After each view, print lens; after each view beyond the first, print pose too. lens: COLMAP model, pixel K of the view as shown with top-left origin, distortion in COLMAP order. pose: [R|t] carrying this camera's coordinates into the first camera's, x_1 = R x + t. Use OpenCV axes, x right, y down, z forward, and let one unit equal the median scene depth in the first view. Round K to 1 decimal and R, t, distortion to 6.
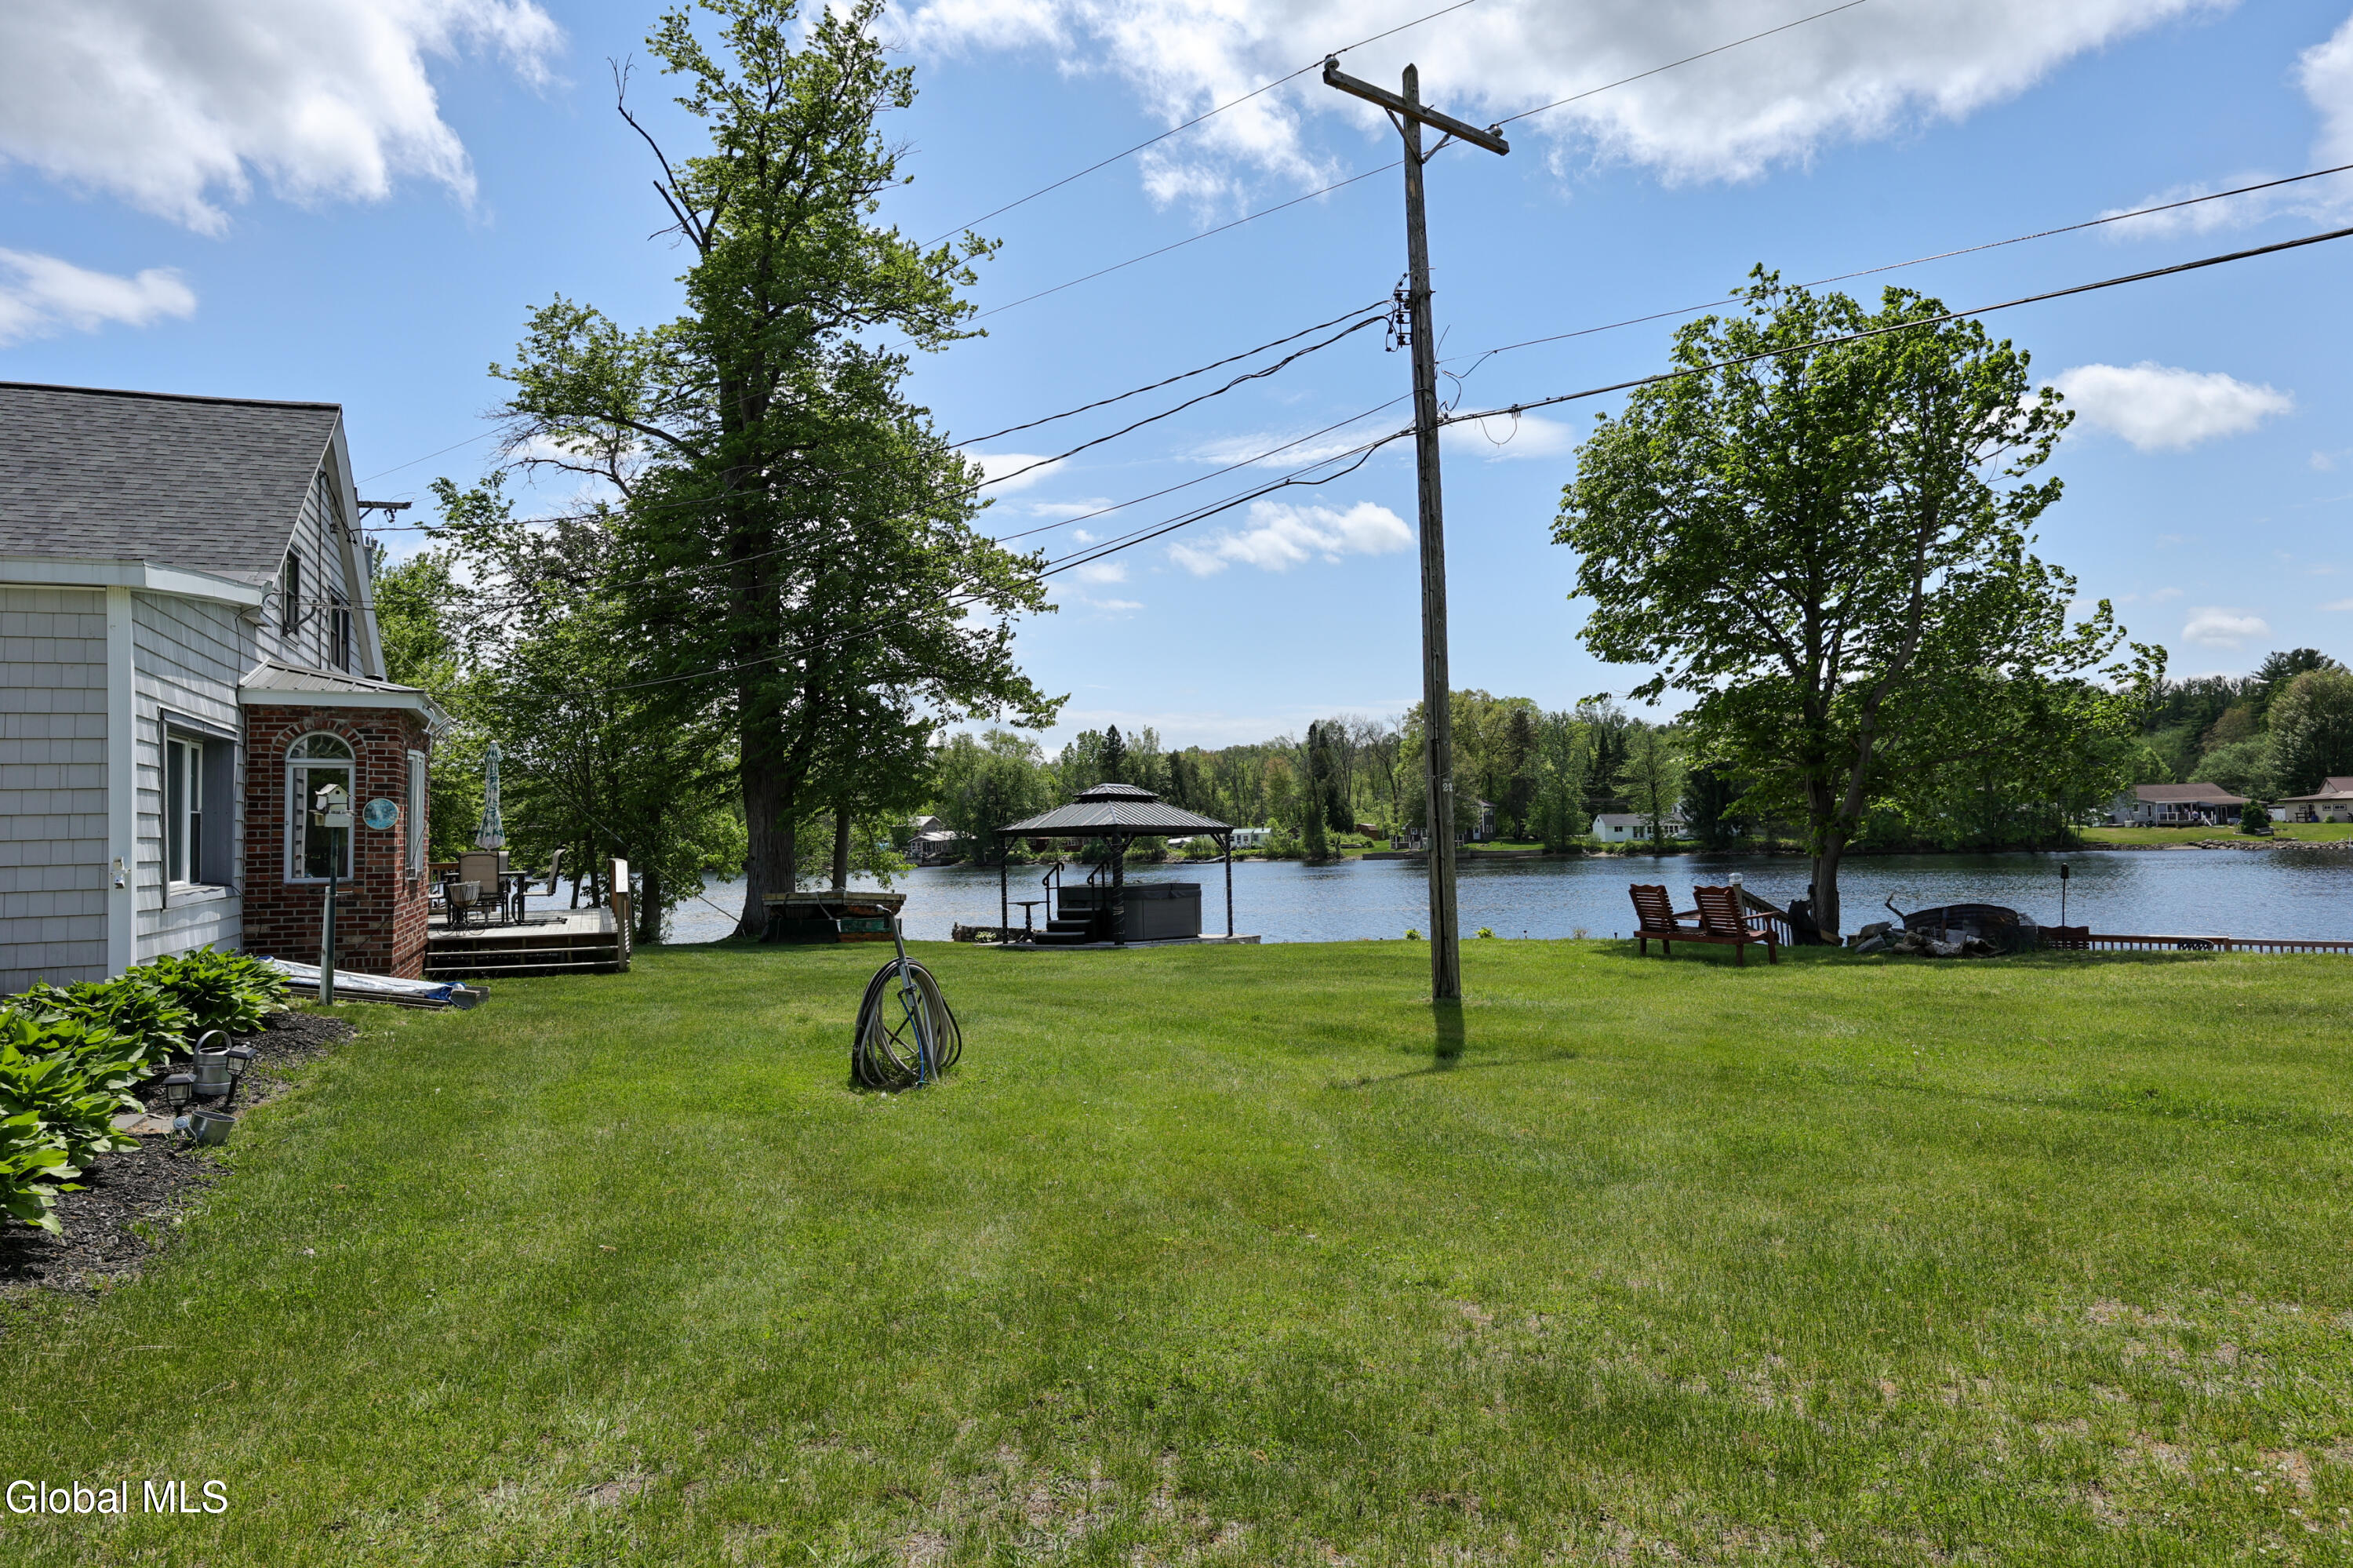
lens RADIAL K [[1476.4, 0, 1202.0], [0, 1476.4, 752.5], [0, 0, 1]] dist [0.015832, -0.010838]
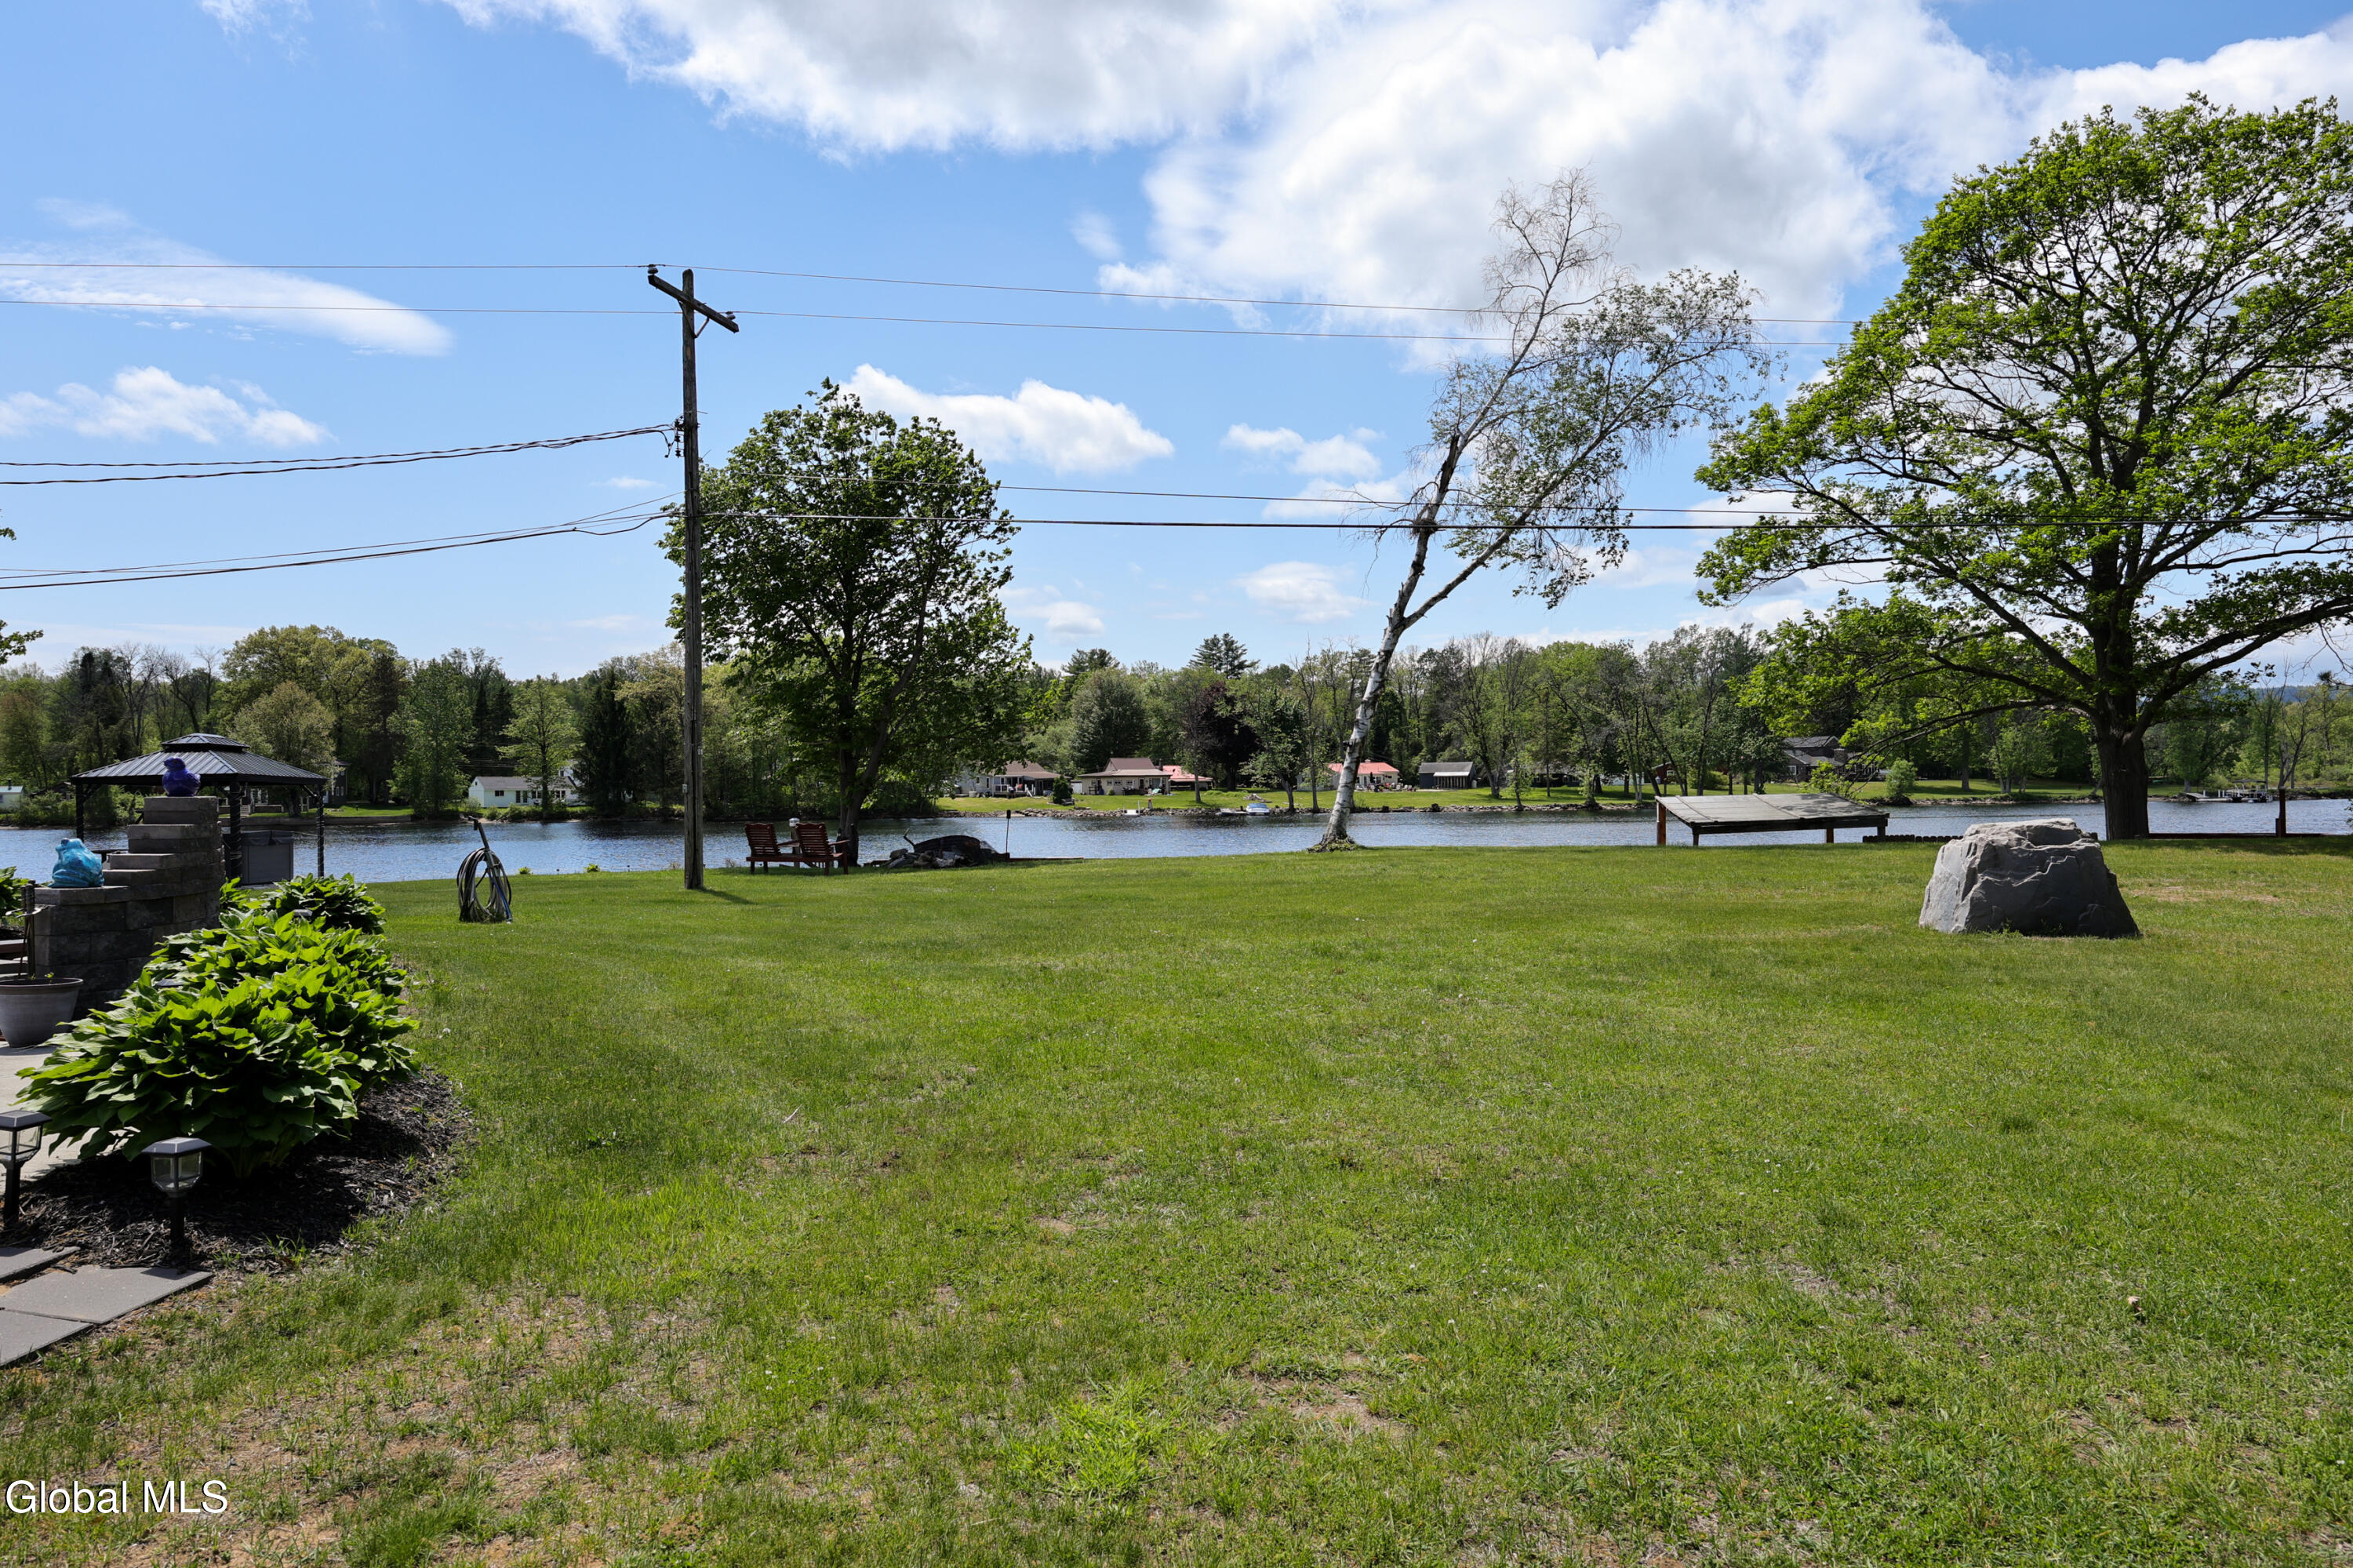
lens RADIAL K [[1578.4, 0, 1181.2], [0, 1578.4, 781.4], [0, 0, 1]] dist [-0.001013, 0.004277]
pose [[0.766655, 0.018360, 0.641797, -0.044283], [-0.045732, 0.998614, 0.026061, -0.001046], [-0.640428, -0.049330, 0.766432, -0.051107]]
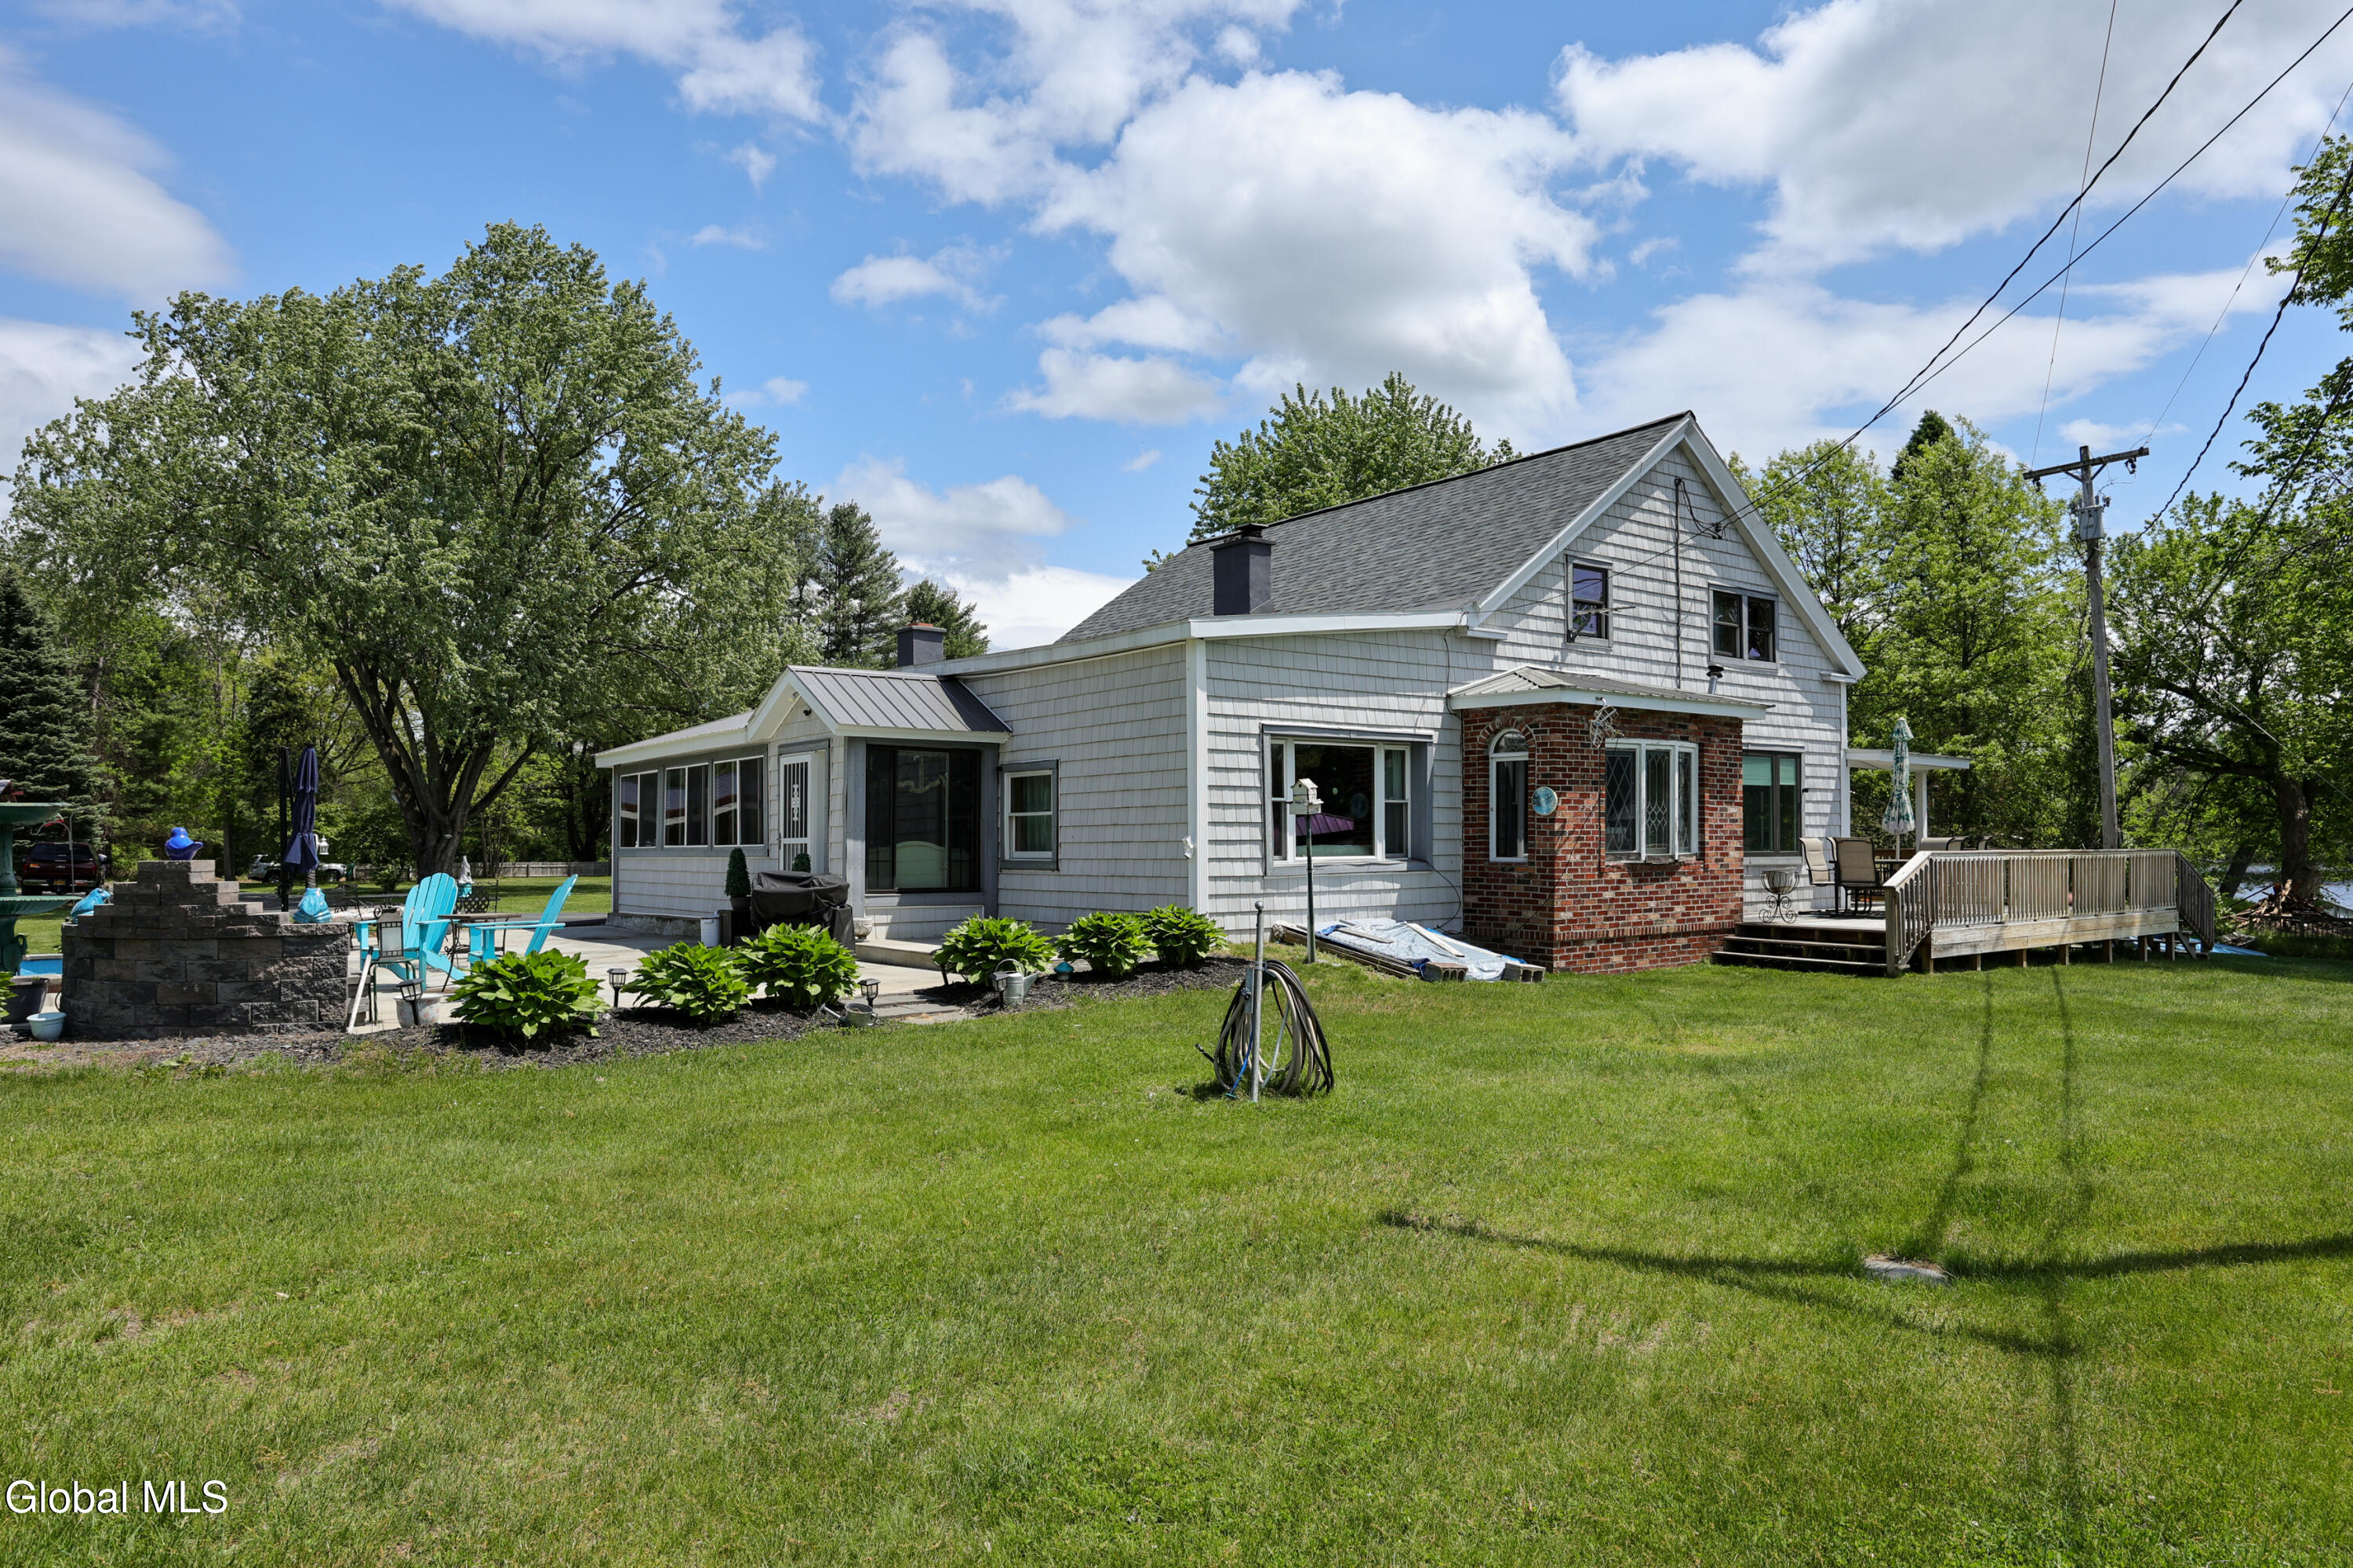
lens RADIAL K [[1476.4, 0, 1198.0], [0, 1476.4, 819.7], [0, 0, 1]] dist [0.015832, -0.010838]
pose [[0.256525, 0.004691, -0.966526, 0.040618], [0.052269, 0.998458, 0.018719, 0.002072], [0.965123, -0.055321, 0.255884, 0.045443]]
